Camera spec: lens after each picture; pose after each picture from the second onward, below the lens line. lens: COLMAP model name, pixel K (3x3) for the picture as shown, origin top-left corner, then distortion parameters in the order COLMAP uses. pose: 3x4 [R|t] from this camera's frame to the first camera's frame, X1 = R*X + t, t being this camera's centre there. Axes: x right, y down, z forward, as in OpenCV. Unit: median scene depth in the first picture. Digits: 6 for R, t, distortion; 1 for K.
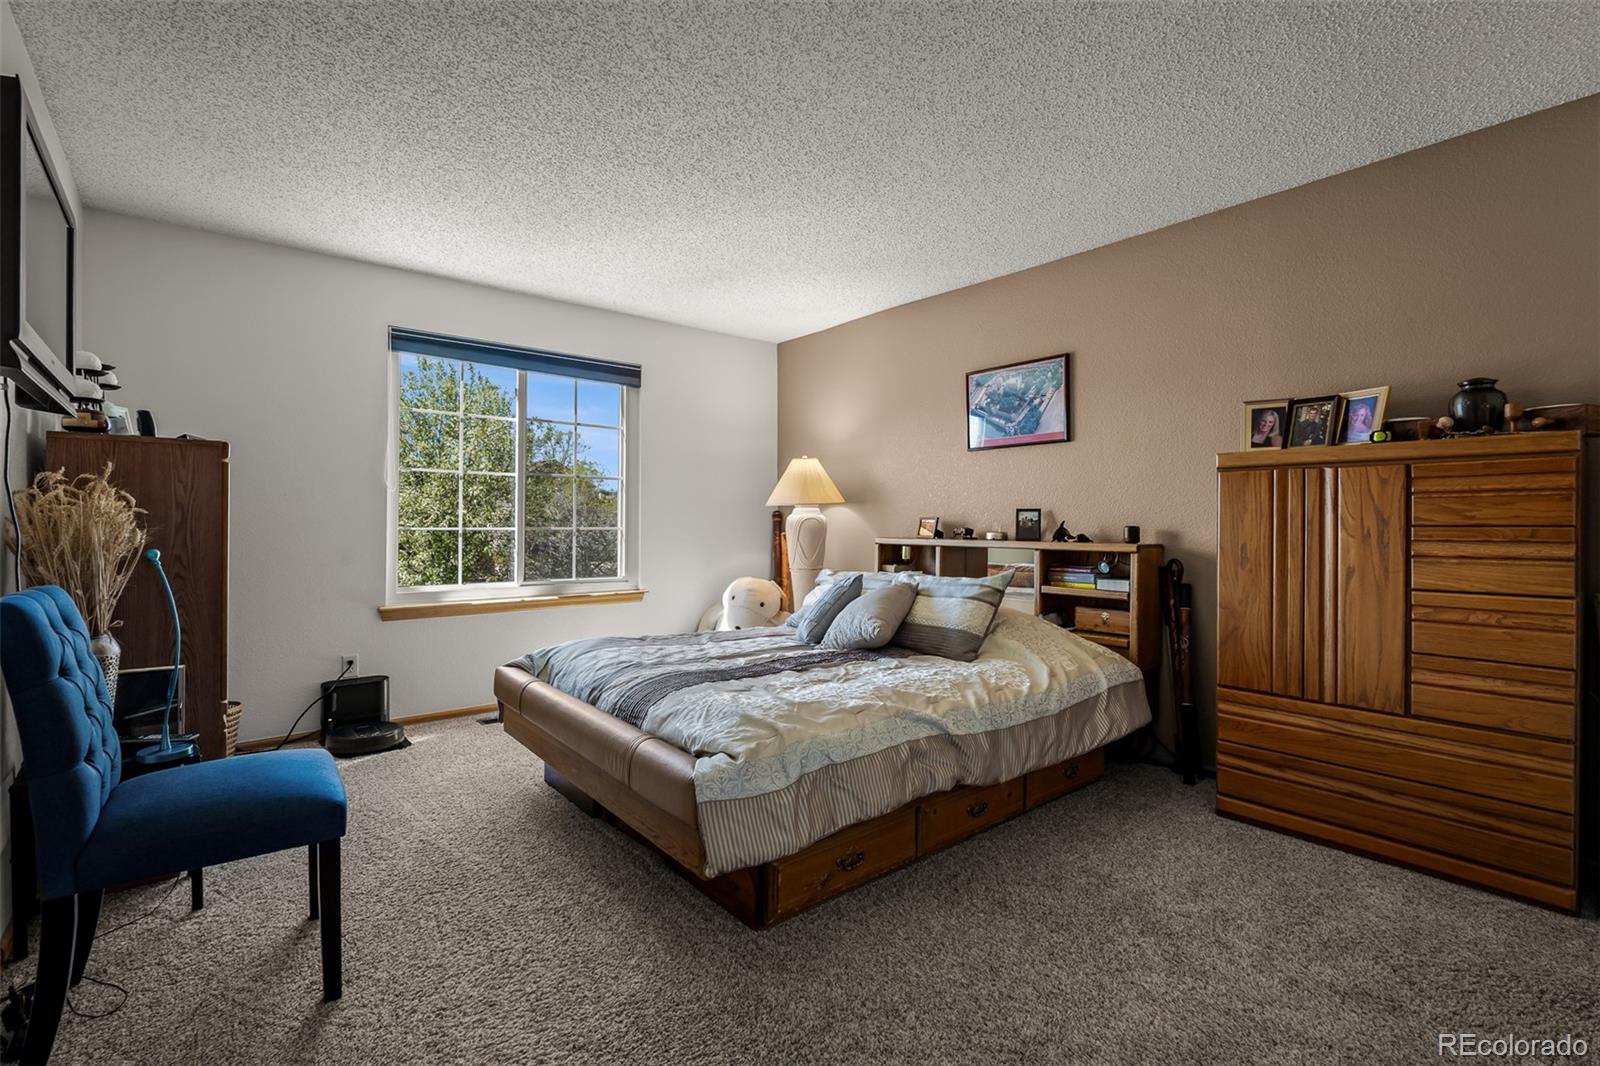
lens RADIAL K [[715.9, 0, 790.5], [0, 715.9, 527.7], [0, 0, 1]] dist [-0.001498, -0.001194]
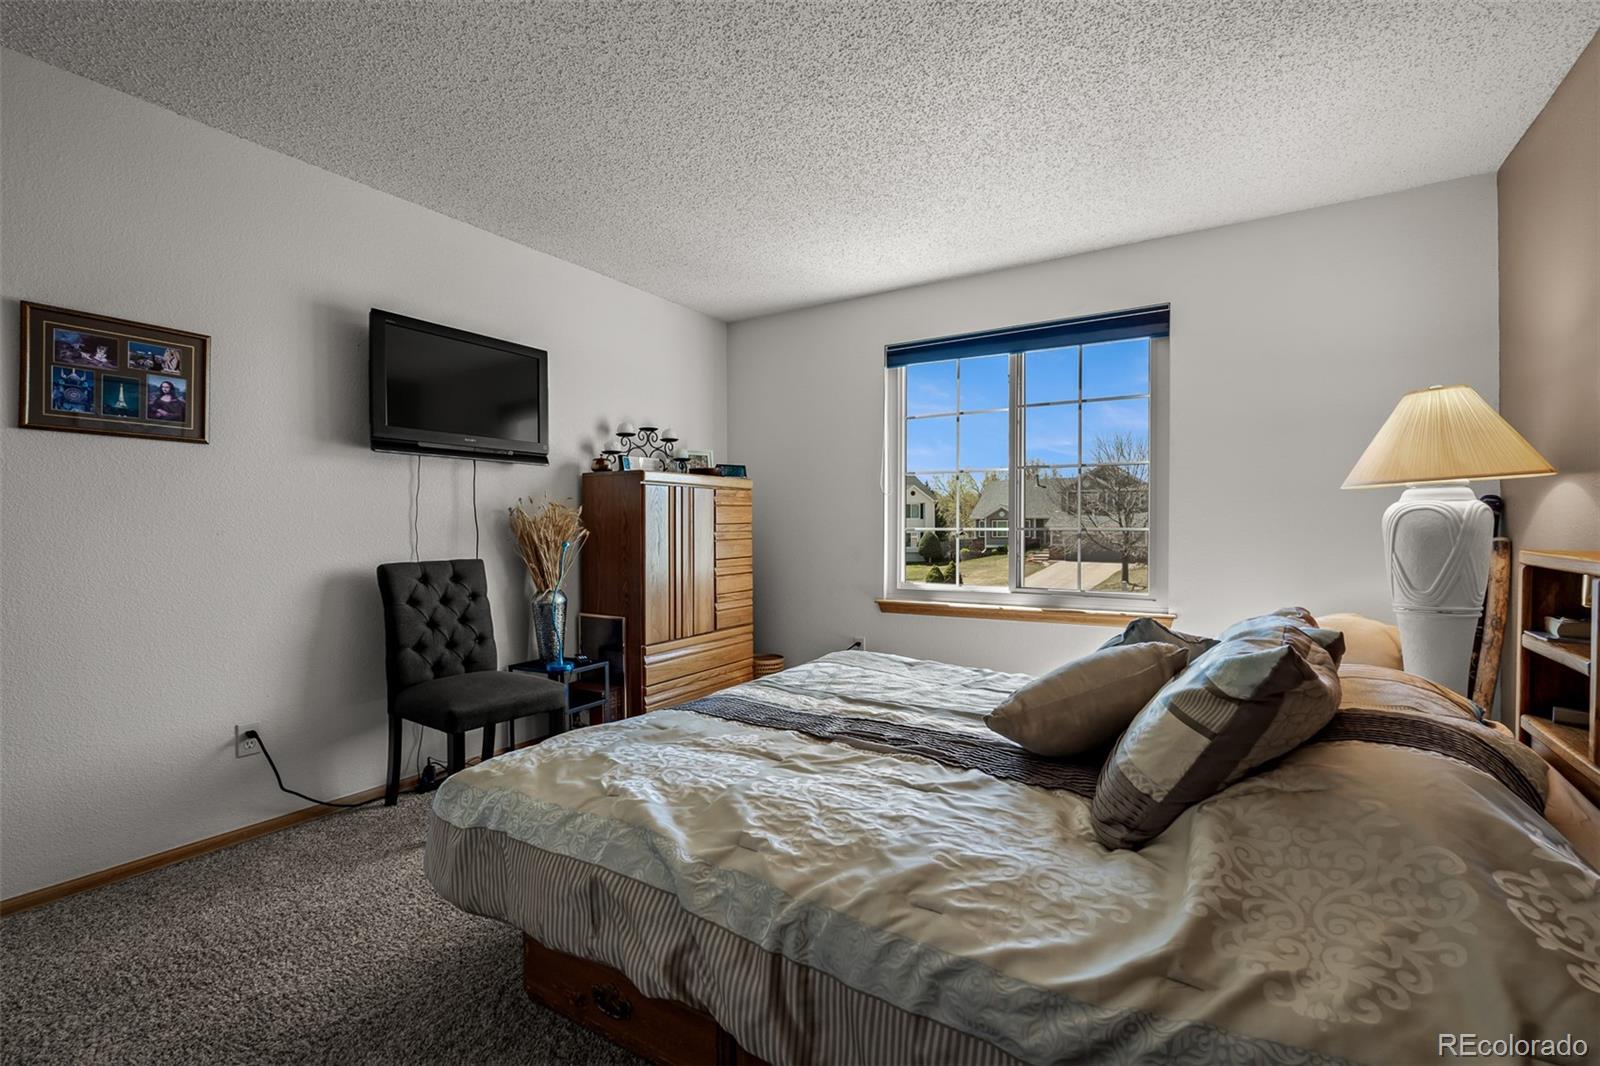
lens RADIAL K [[715.9, 0, 797.2], [0, 715.9, 528.8], [0, 0, 1]] dist [-0.001498, -0.001194]
pose [[0.324008, 0.002836, -0.946050, 0.438963], [0.000274, 0.999995, 0.003091, -0.003073], [0.946054, -0.001261, 0.324006, 0.513318]]
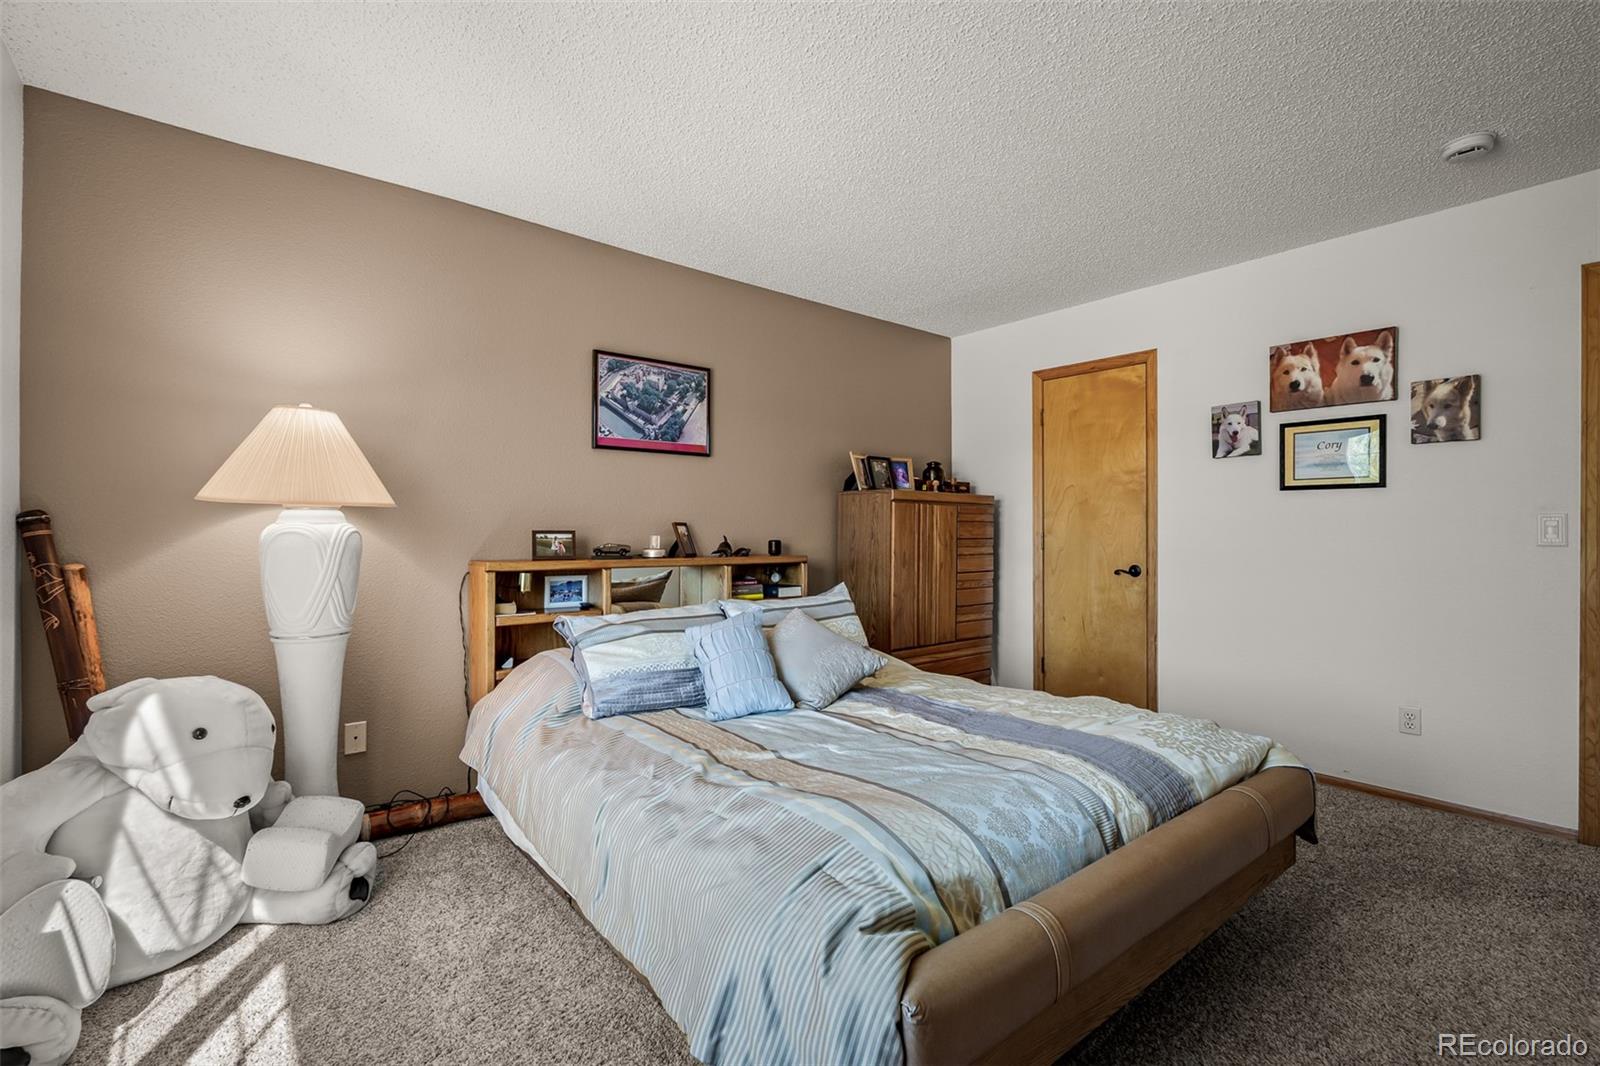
lens RADIAL K [[715.9, 0, 791.7], [0, 715.9, 531.7], [0, 0, 1]] dist [-0.001498, -0.001194]
pose [[0.014507, -0.000446, 0.999895, -0.578978], [0.003689, 0.999993, 0.000392, -0.014280], [-0.999888, 0.003683, 0.014509, 0.819963]]
